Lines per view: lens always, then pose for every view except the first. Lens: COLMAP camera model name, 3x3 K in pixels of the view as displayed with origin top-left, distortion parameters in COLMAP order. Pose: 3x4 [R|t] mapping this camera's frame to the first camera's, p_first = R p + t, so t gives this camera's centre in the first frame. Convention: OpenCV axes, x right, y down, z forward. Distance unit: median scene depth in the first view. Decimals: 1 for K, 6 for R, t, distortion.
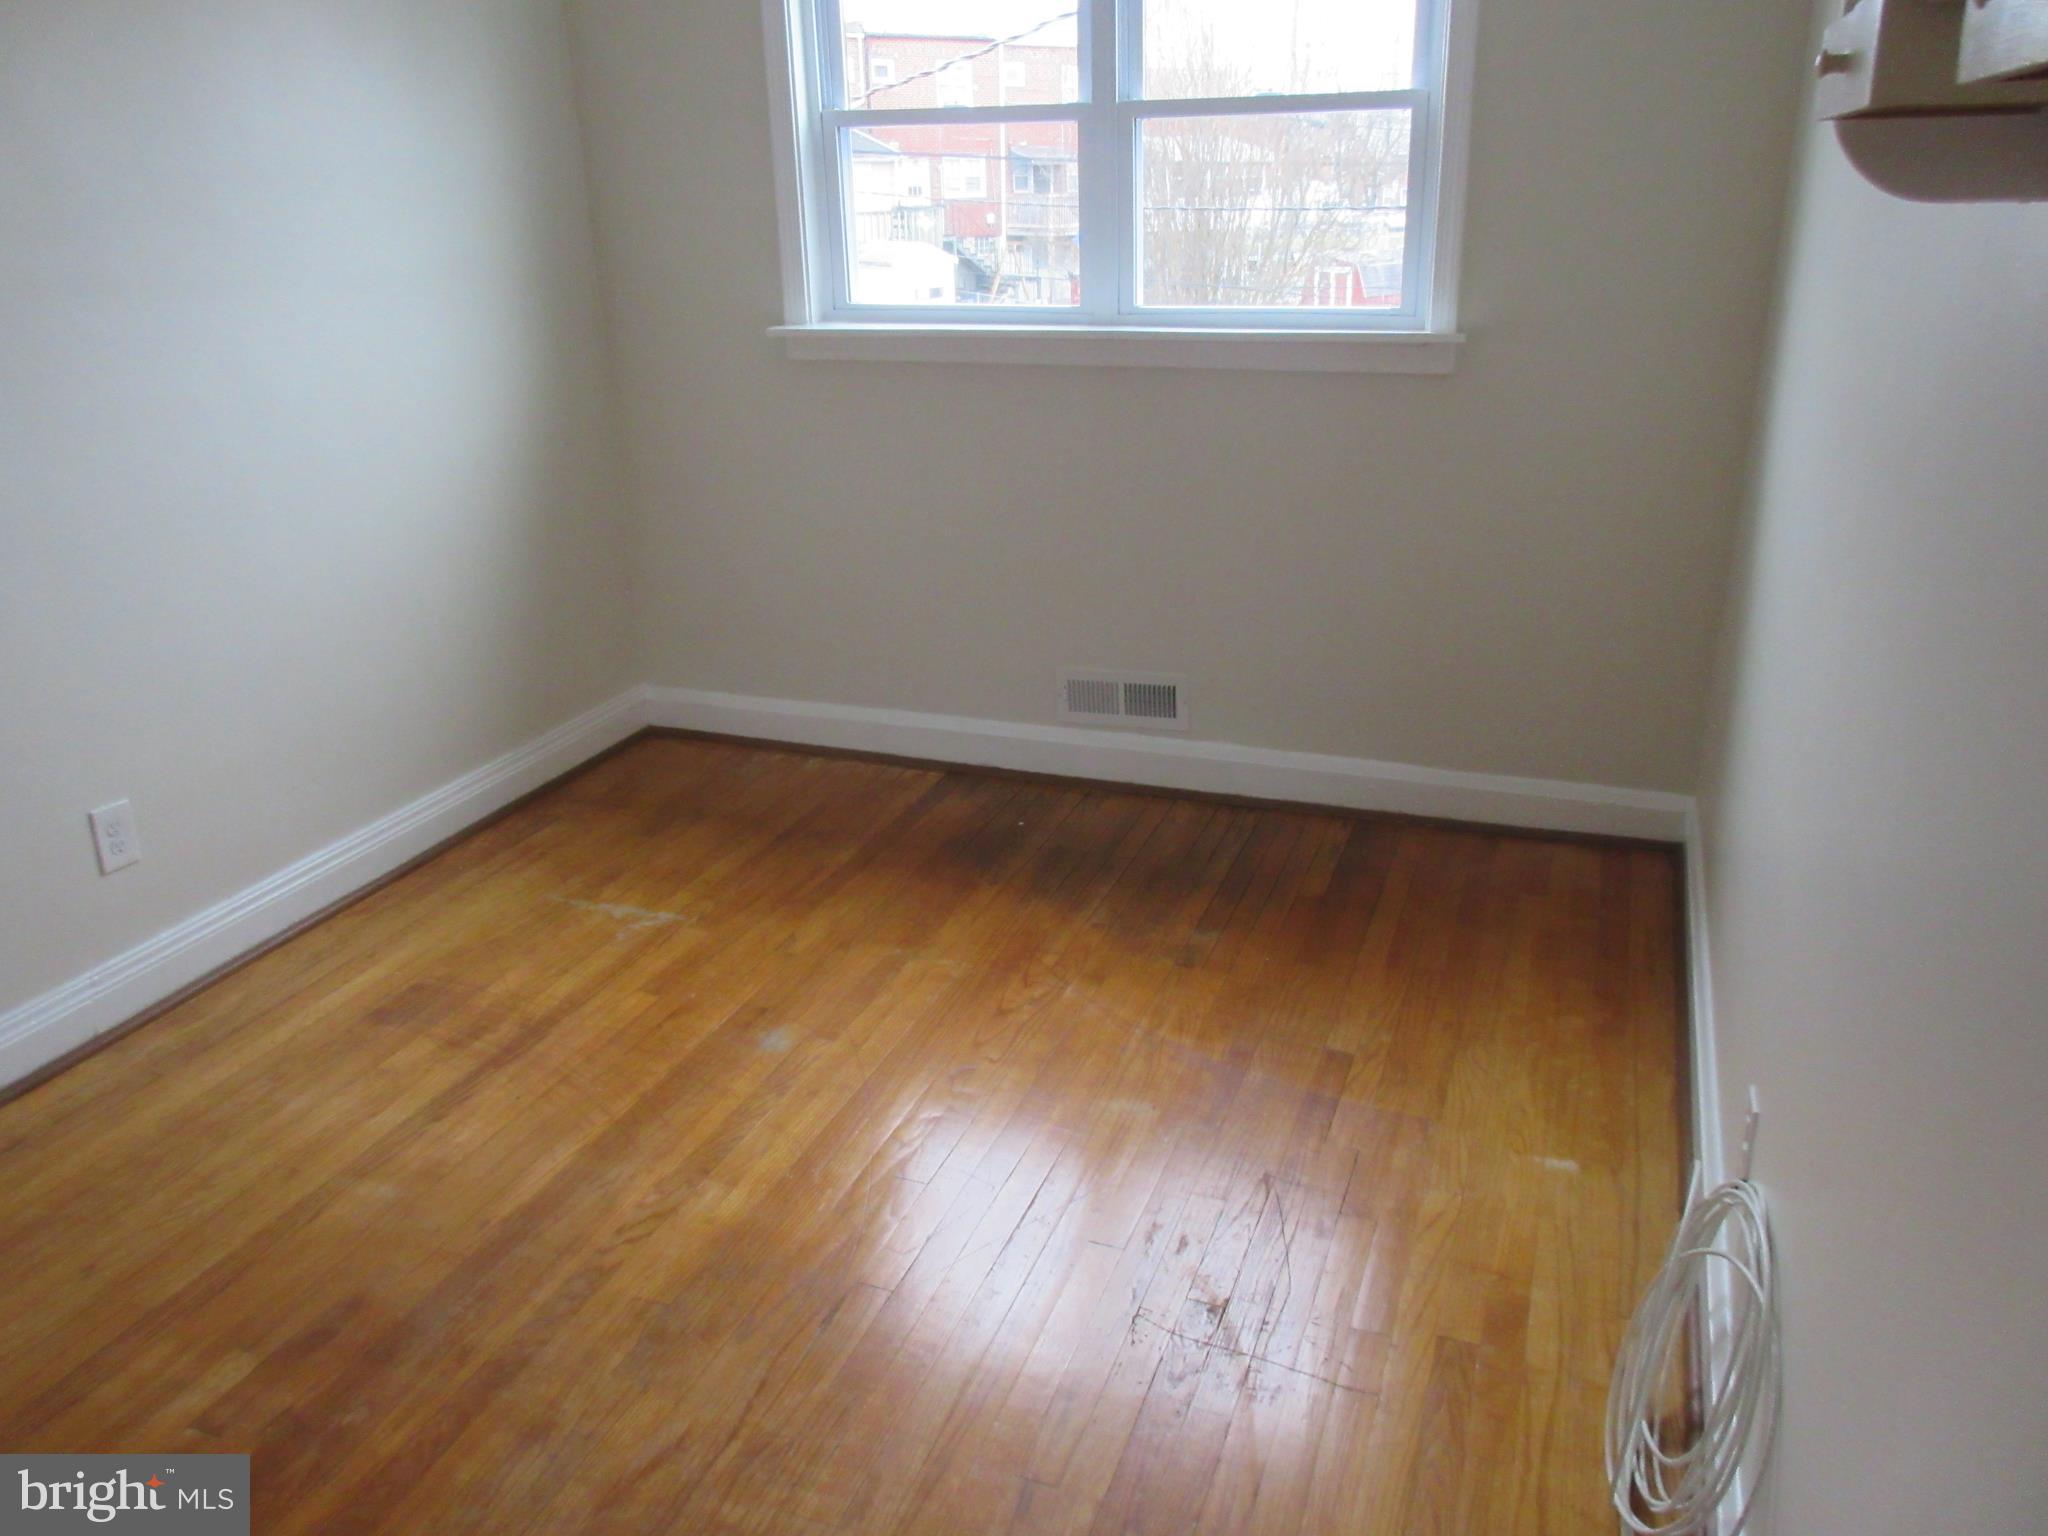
lens RADIAL K [[1532.6, 0, 1025.5], [0, 1532.6, 768.2], [0, 0, 1]] dist [0.009505, -0.006347]
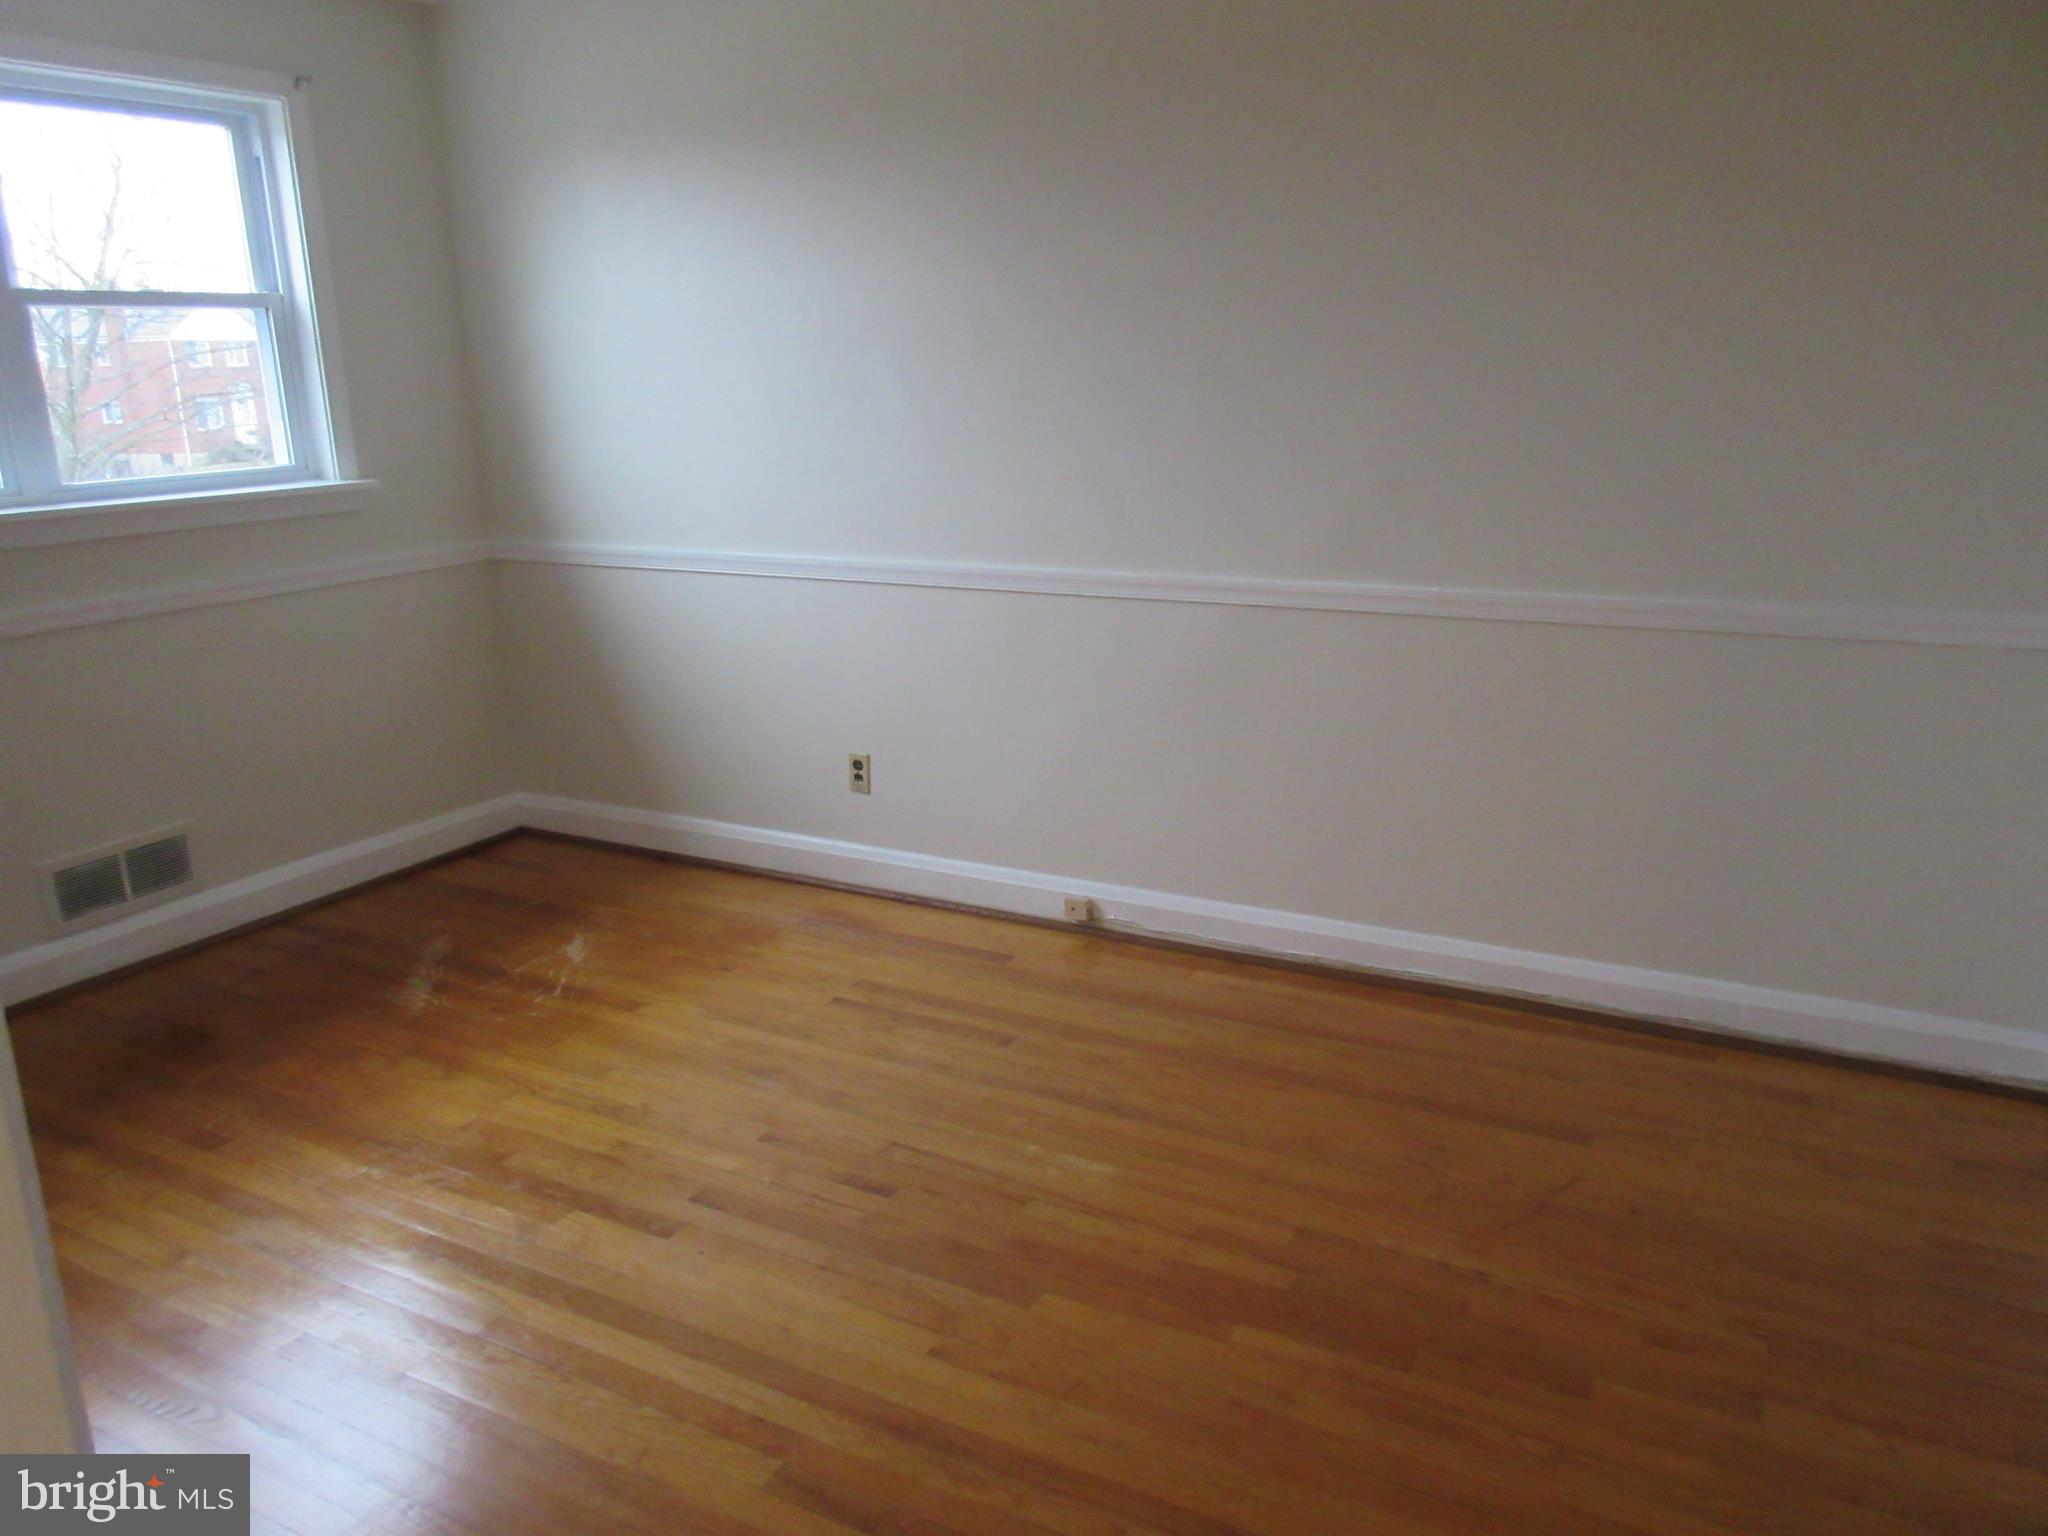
lens RADIAL K [[1532.6, 0, 1025.4], [0, 1532.6, 769.1], [0, 0, 1]] dist [0.009505, -0.006347]
pose [[0.140027, -0.241016, 0.960366, -0.839117], [0.355737, 0.917408, 0.178367, -0.088593], [-0.924037, 0.316661, 0.214200, 0.270357]]
